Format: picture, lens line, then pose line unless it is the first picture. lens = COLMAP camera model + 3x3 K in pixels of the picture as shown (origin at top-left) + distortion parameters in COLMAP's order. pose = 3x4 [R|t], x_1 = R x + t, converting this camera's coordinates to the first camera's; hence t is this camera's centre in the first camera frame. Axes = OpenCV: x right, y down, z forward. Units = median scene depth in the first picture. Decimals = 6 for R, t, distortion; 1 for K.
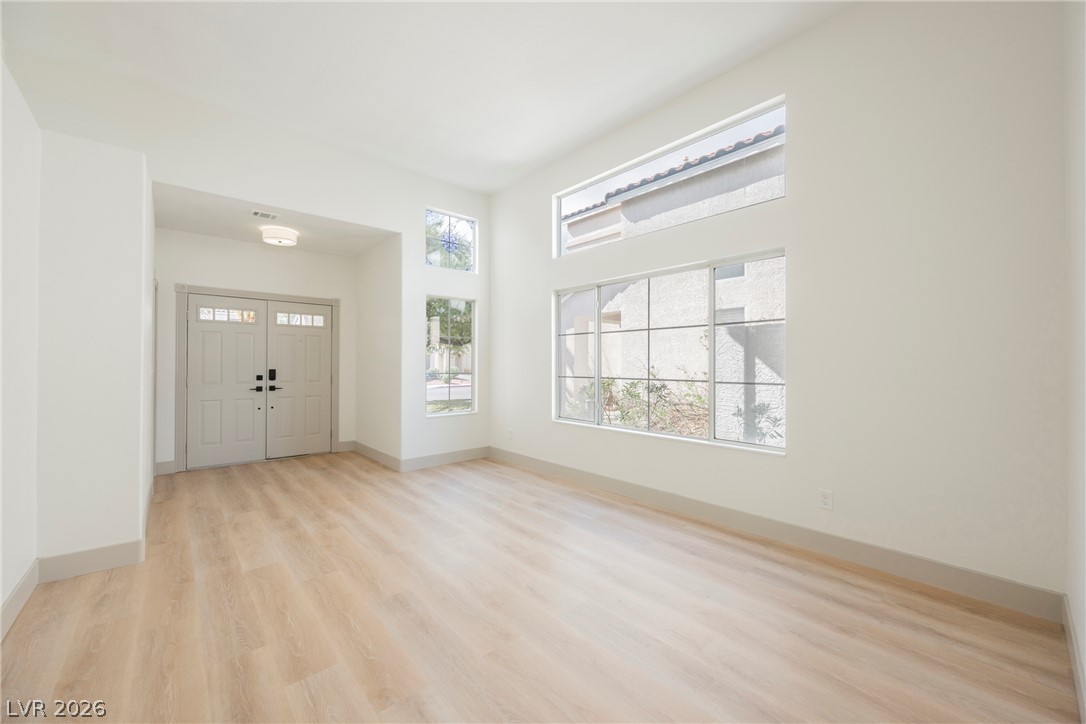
lens RADIAL K [[422.0, 0, 546.5], [0, 422.0, 360.8], [0, 0, 1]] dist [-0.002676, 0.000154]
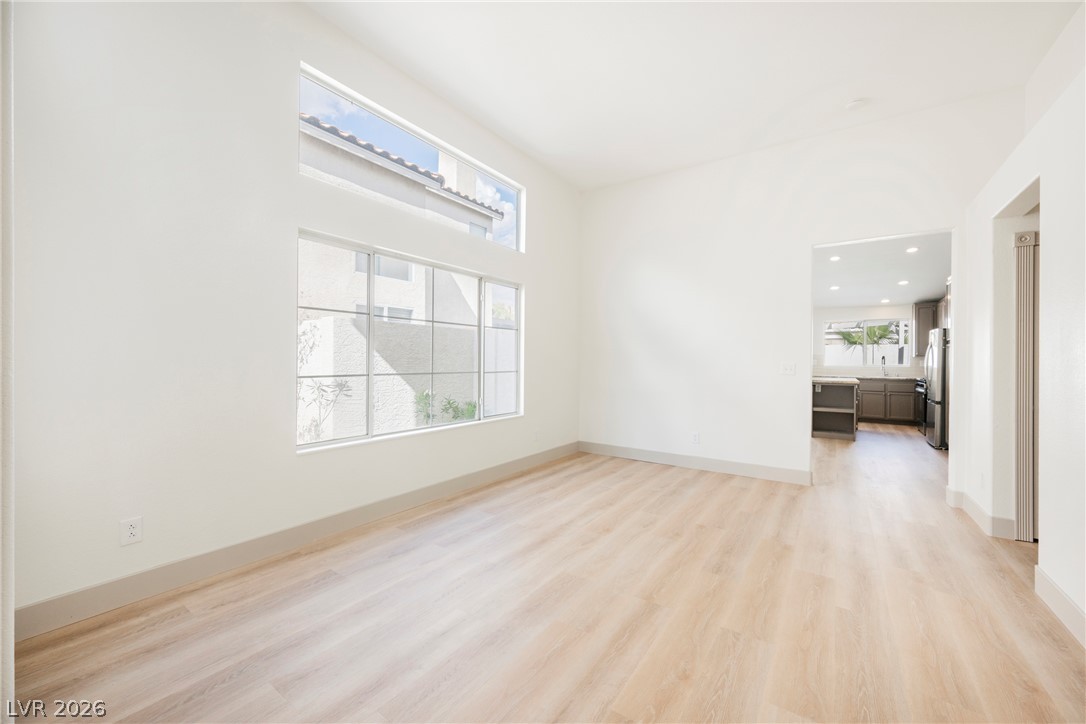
lens RADIAL K [[422.0, 0, 546.2], [0, 422.0, 357.7], [0, 0, 1]] dist [-0.002676, 0.000154]
pose [[-0.234702, 0.001382, 0.972066, -0.795234], [-0.016496, 0.999849, -0.005404, 0.011035], [-0.971927, -0.017304, -0.234644, 1.023533]]
